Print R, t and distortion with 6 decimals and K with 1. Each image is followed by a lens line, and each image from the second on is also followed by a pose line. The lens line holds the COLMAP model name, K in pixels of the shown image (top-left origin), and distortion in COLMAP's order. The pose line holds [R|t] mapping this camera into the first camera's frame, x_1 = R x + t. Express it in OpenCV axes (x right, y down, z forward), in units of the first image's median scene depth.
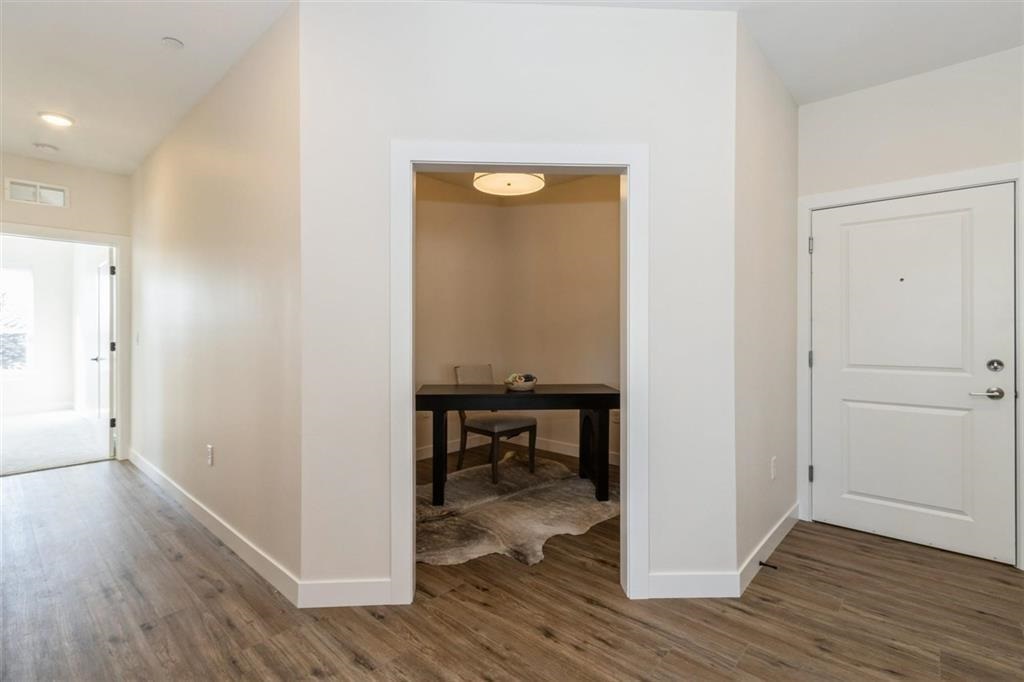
lens RADIAL K [[475.3, 0, 507.3], [0, 475.3, 327.8], [0, 0, 1]] dist [0.001740, 0.000025]
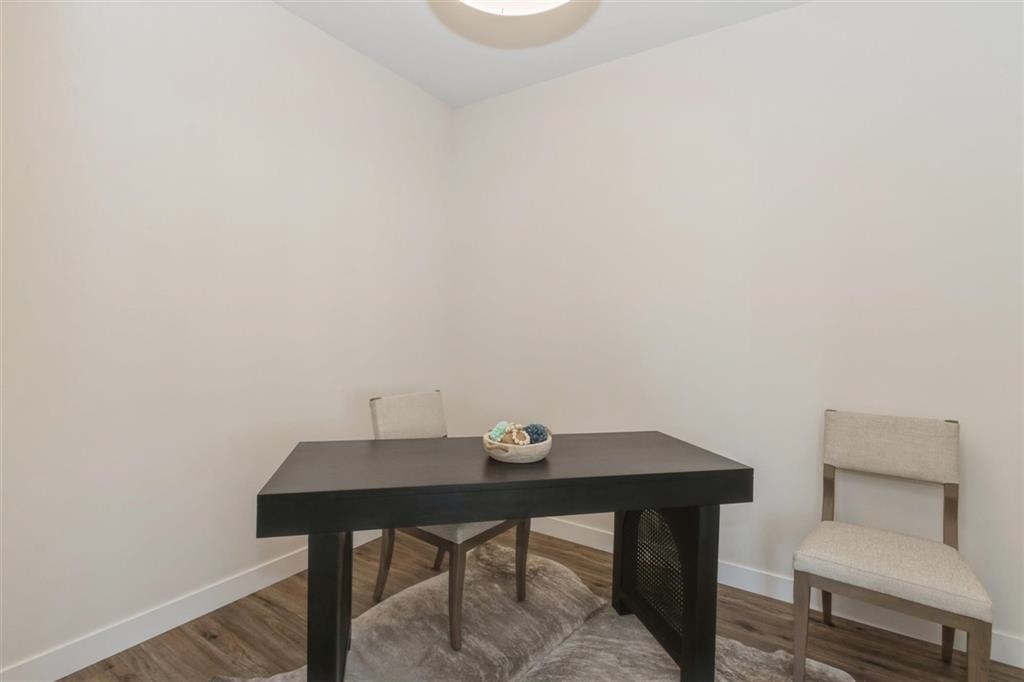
lens RADIAL K [[475.3, 0, 507.3], [0, 475.3, 327.8], [0, 0, 1]] dist [0.001740, 0.000025]
pose [[0.986255, 0.010693, 0.164883, -0.055201], [-0.012090, 0.999899, 0.007470, 0.000934], [-0.164787, -0.009361, 0.986285, 0.509721]]
